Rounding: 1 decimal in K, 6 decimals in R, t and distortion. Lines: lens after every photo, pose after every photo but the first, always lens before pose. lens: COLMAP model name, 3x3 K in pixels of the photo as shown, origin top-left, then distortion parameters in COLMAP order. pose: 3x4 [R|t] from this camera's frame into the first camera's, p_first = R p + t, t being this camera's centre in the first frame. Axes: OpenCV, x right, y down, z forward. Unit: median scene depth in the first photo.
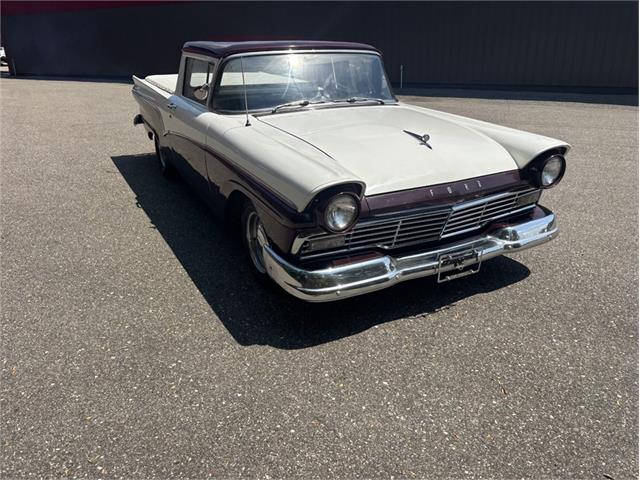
lens RADIAL K [[486.0, 0, 321.9], [0, 486.0, 237.2], [0, 0, 1]] dist [0.035479, -0.032039]
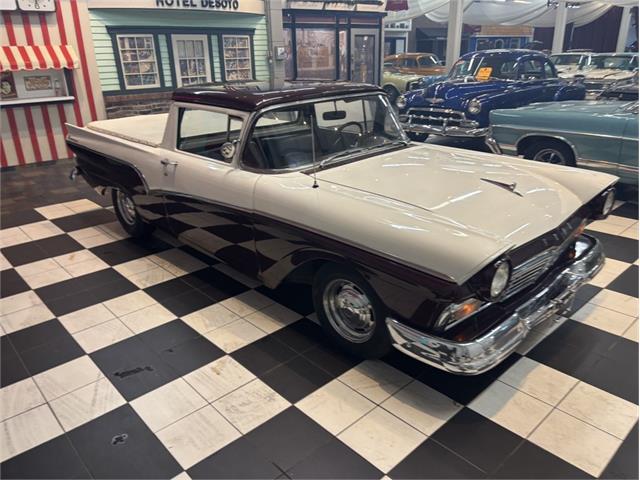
lens RADIAL K [[486.0, 0, 308.6], [0, 486.0, 242.2], [0, 0, 1]] dist [0.035479, -0.032039]
pose [[0.962266, -0.125628, 0.241375, -0.421090], [0.128501, 0.991702, 0.003868, -0.134824], [-0.239858, 0.027295, 0.970424, 0.110531]]
